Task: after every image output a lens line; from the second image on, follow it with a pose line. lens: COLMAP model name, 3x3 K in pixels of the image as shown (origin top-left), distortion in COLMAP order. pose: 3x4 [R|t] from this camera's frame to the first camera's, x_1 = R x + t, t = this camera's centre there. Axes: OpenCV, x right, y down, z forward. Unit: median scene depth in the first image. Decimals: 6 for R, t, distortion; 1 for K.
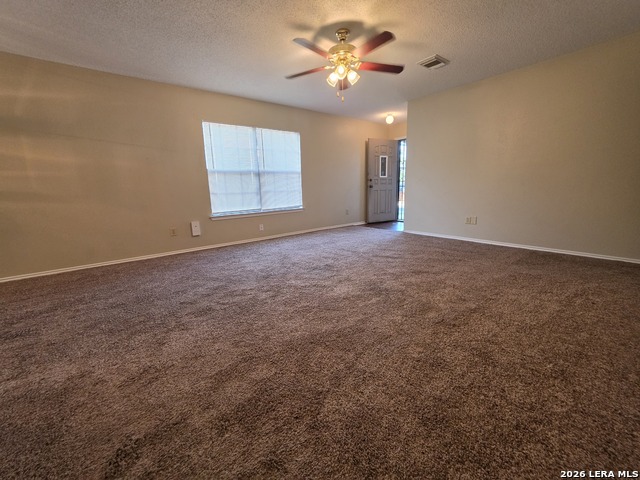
lens RADIAL K [[256.7, 0, 320.0], [0, 256.7, 240.0], [0, 0, 1]] dist [0.000316, 0.000096]
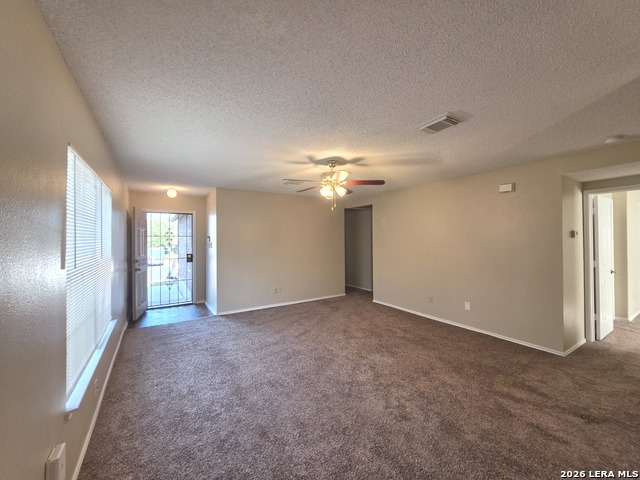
lens RADIAL K [[256.7, 0, 320.0], [0, 256.7, 240.0], [0, 0, 1]] dist [0.000316, 0.000096]
pose [[0.118037, 0.028544, 0.992599, -0.880653], [0.207447, 0.976823, -0.052759, -0.267688], [-0.971099, 0.212139, 0.109380, 0.728032]]
